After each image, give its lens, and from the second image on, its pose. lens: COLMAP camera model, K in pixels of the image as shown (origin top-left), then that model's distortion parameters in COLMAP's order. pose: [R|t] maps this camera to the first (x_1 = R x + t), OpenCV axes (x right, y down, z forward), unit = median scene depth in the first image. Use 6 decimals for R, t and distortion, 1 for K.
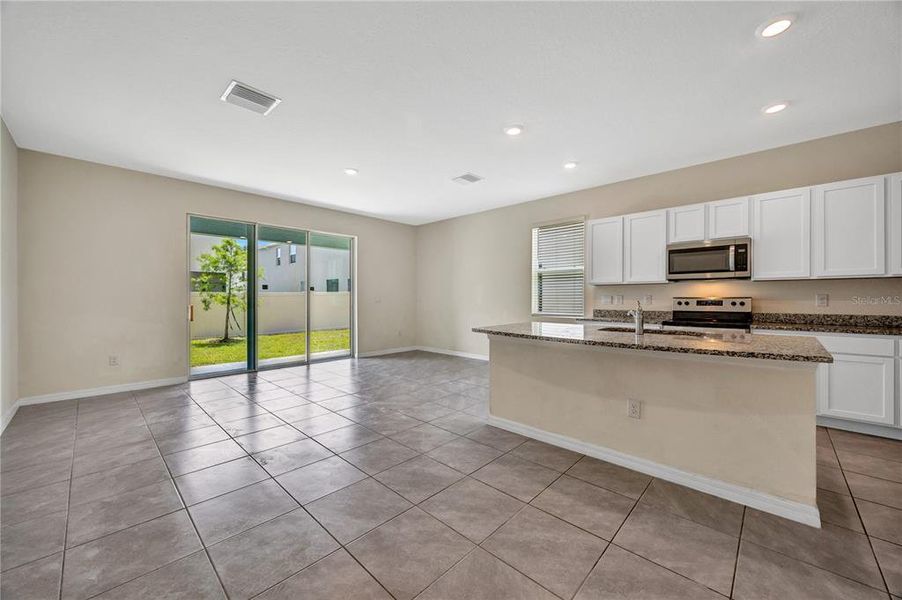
lens RADIAL K [[345.8, 0, 451.3], [0, 345.8, 298.7], [0, 0, 1]] dist [0.001346, 0.000028]
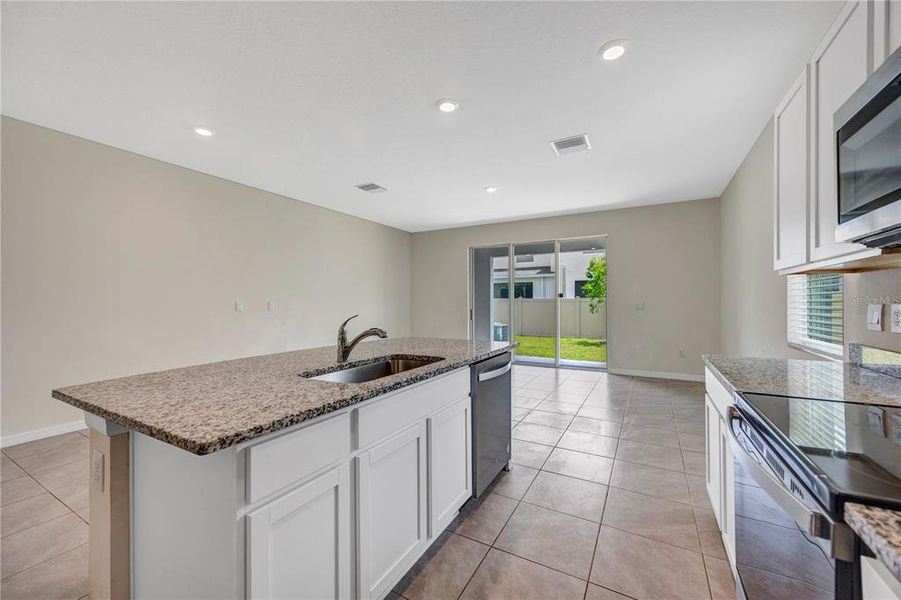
lens RADIAL K [[357.6, 0, 453.5], [0, 357.6, 298.9], [0, 0, 1]] dist [0.002425, 0.001220]
pose [[0.237156, -0.008128, -0.971438, 0.816156], [0.001264, 0.999967, -0.008058, -0.013055], [0.971471, 0.000683, 0.237158, 0.647429]]
